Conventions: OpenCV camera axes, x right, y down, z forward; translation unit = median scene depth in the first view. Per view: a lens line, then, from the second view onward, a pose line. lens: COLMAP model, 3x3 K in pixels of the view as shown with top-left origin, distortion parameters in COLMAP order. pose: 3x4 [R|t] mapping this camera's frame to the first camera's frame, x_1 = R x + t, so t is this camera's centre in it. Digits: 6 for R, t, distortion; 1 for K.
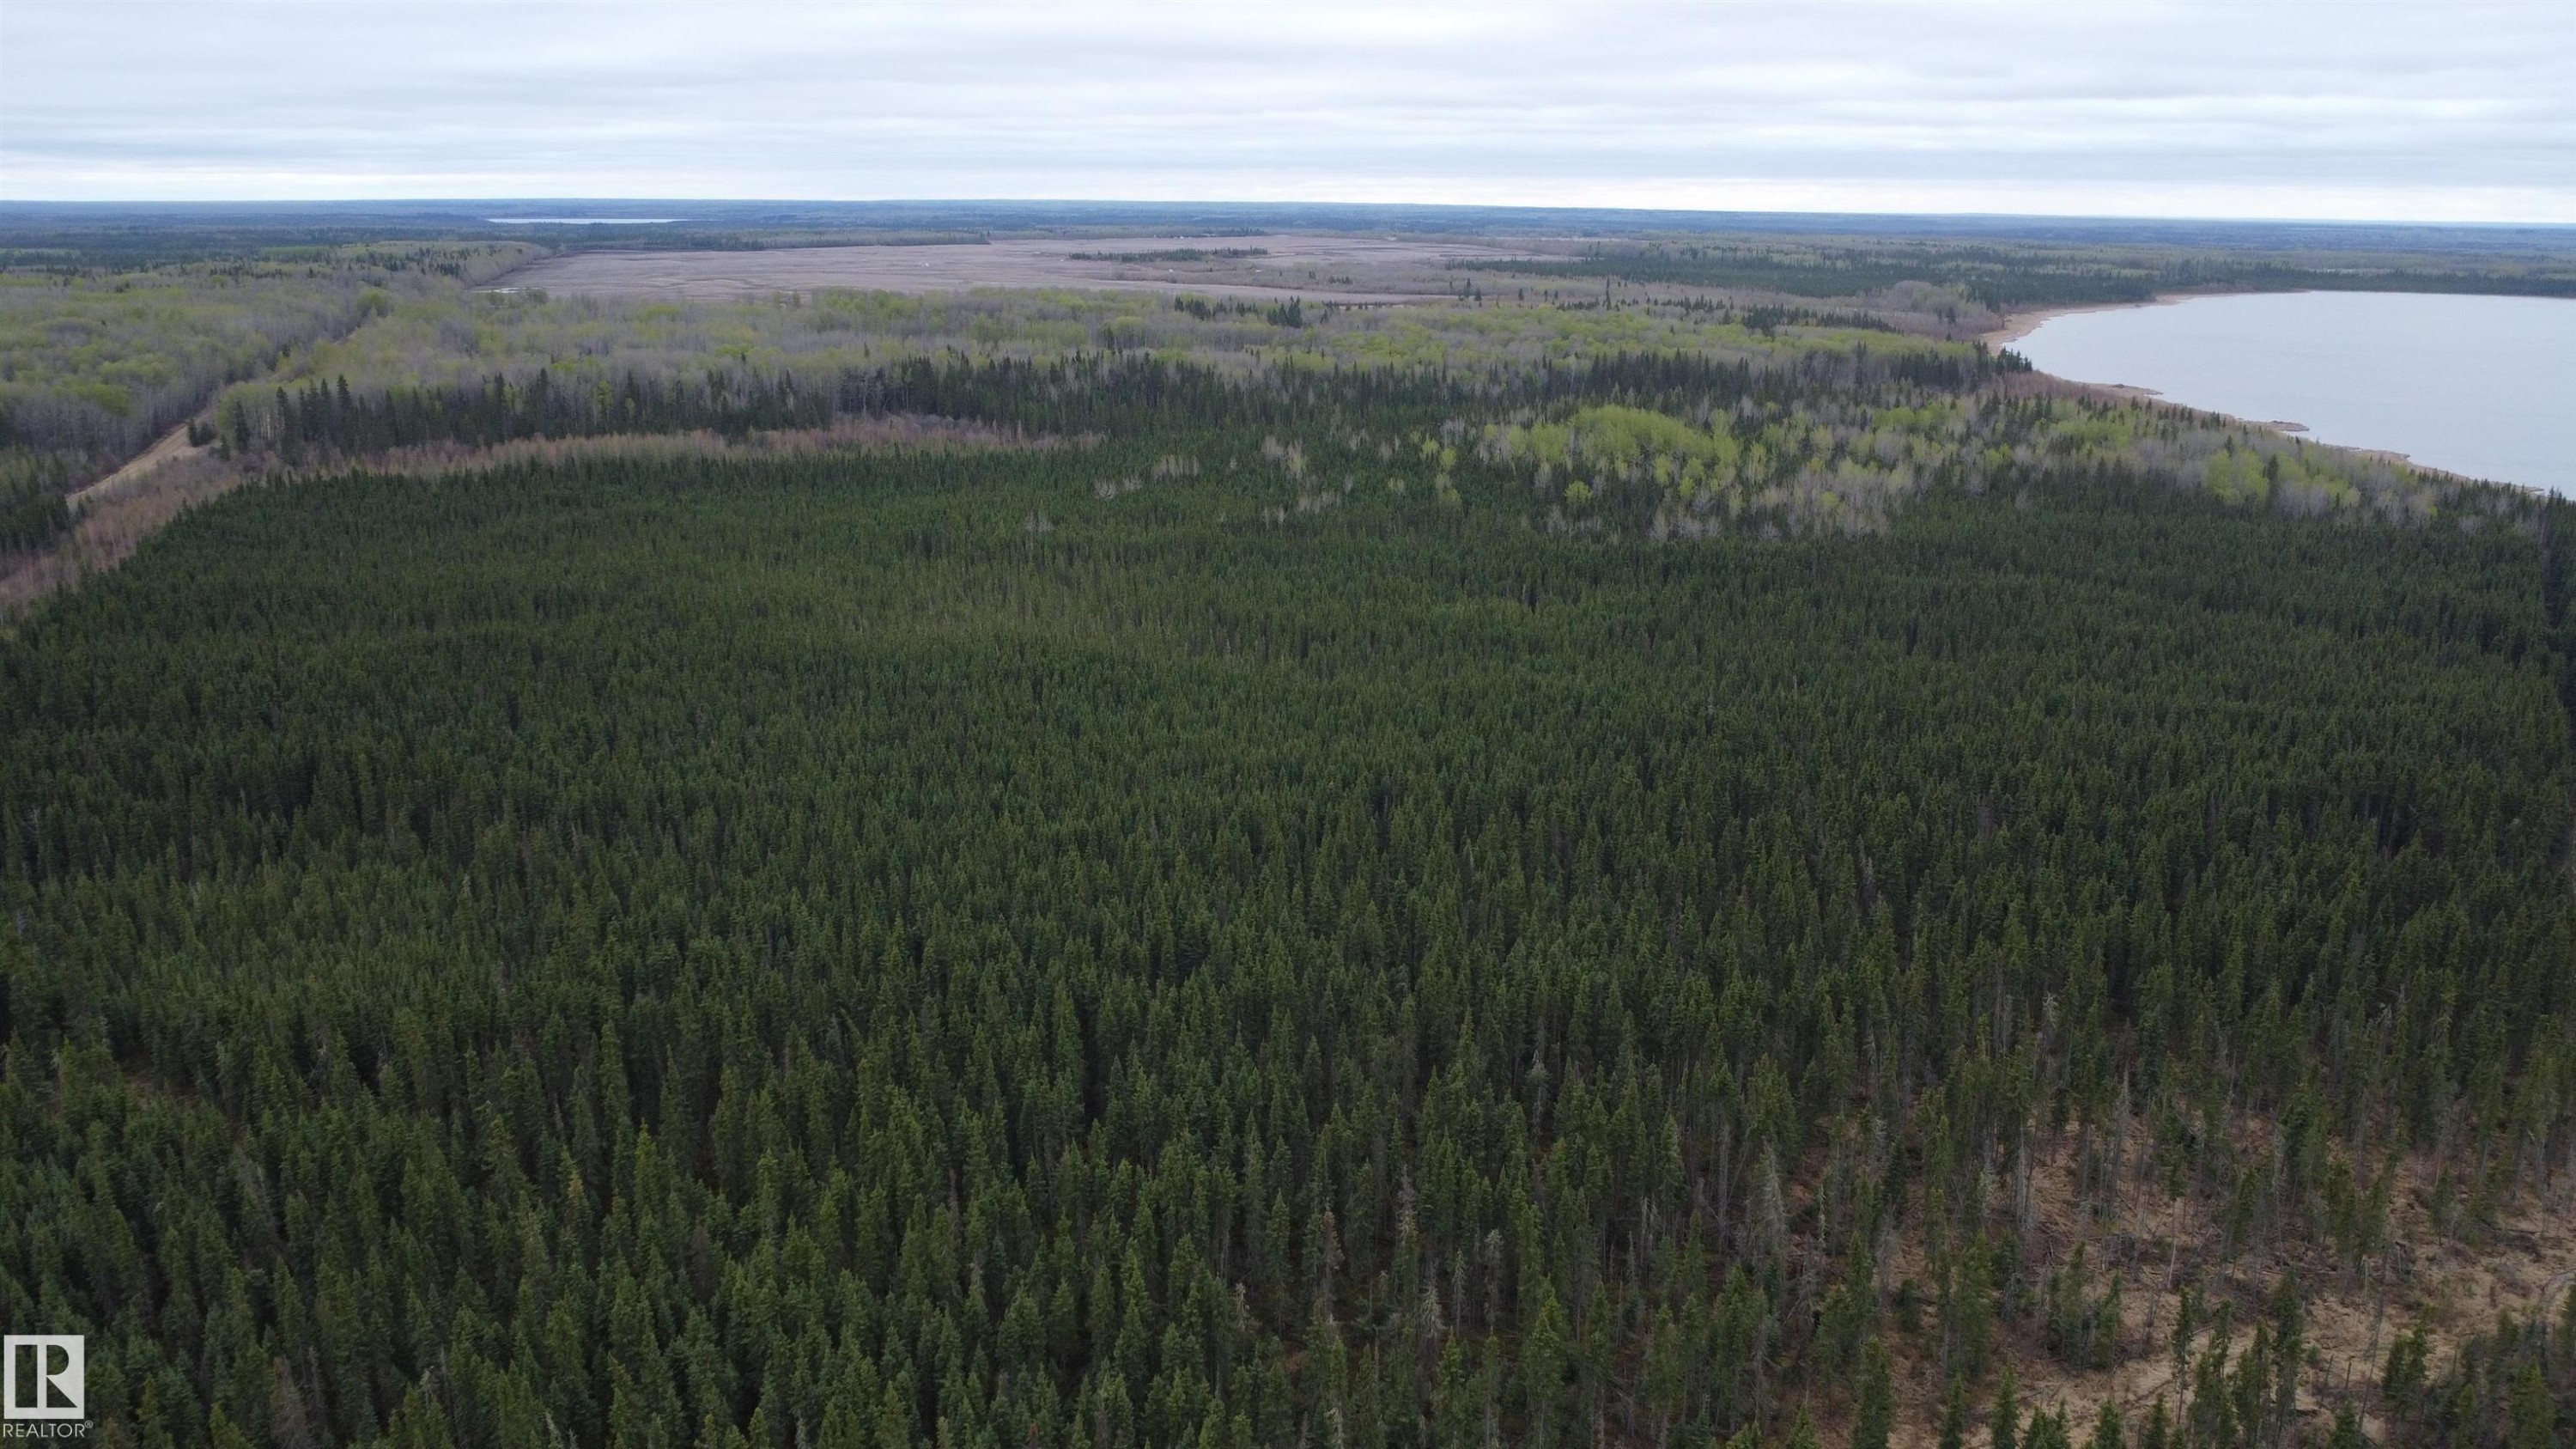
lens RADIAL K [[1859.6, 0, 1292.0], [0, 1859.6, 717.4], [0, 0, 1]] dist [-0.024165, -0.023231]
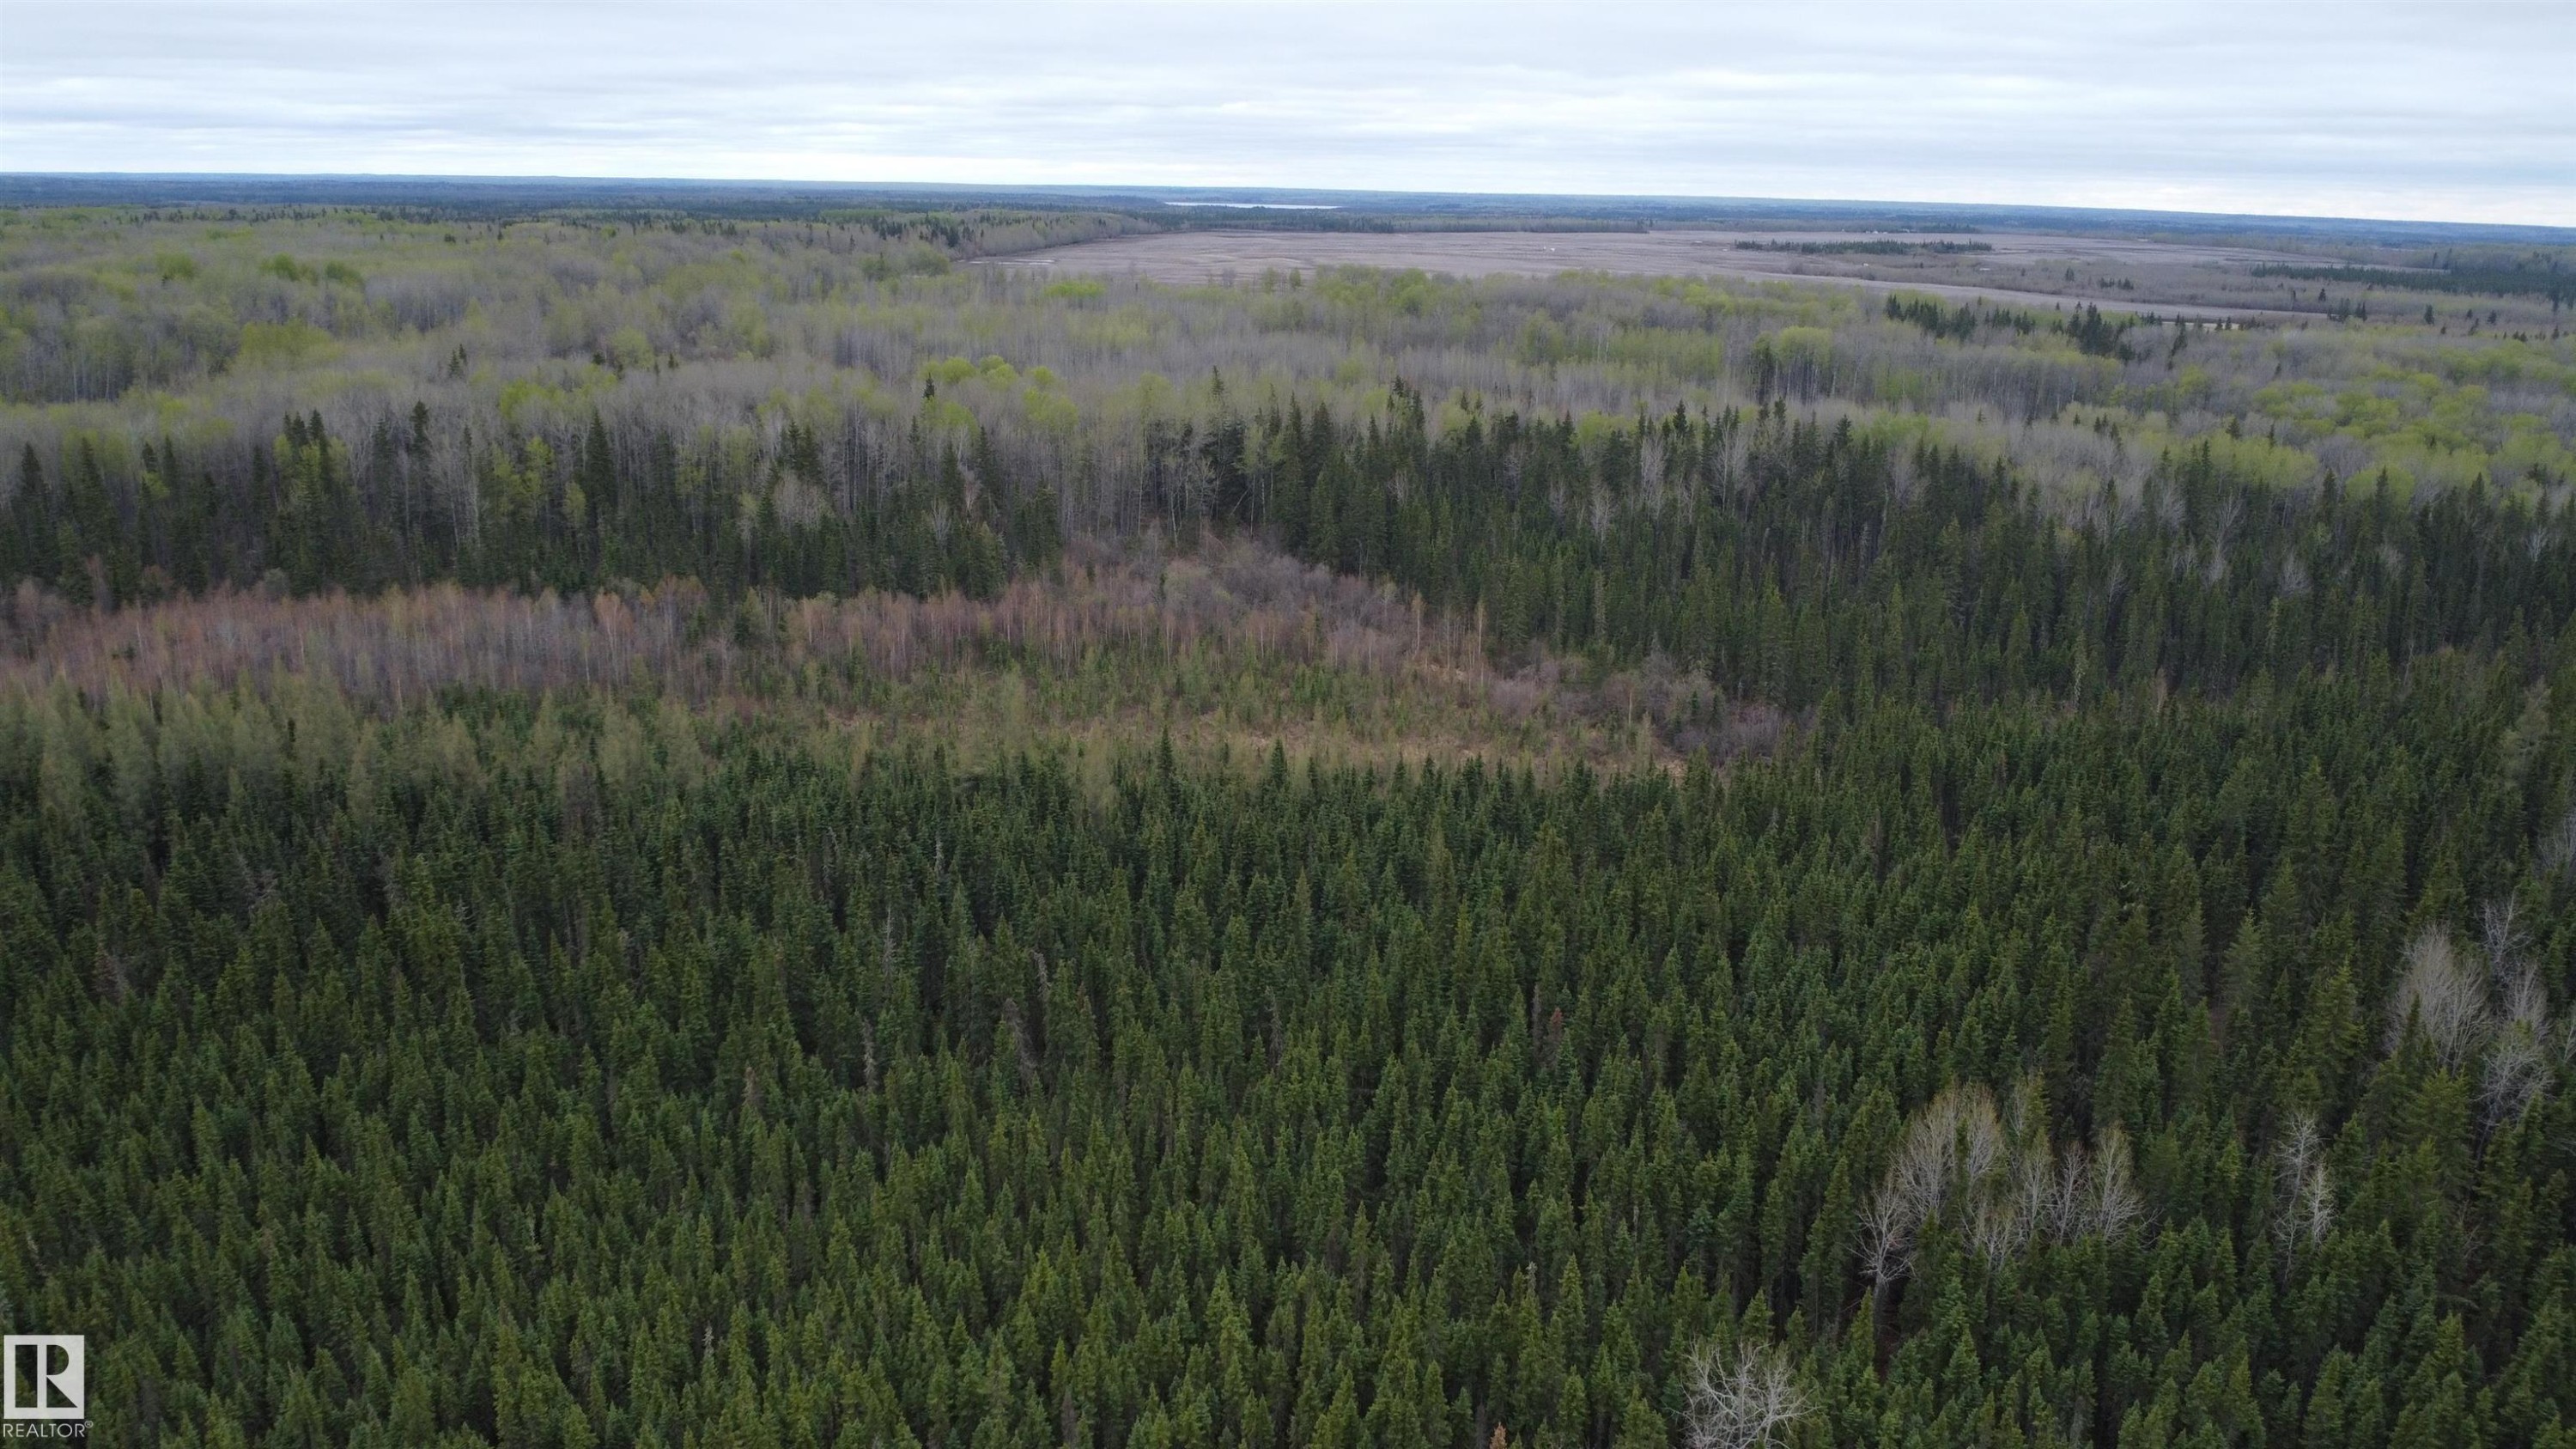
lens RADIAL K [[1859.6, 0, 1292.0], [0, 1859.6, 717.4], [0, 0, 1]] dist [-0.024165, -0.023231]
pose [[0.939386, 0.102716, -0.327114, -0.038278], [-0.102417, 0.994575, 0.018188, -0.092033], [0.327207, 0.016417, 0.944810, 0.418596]]
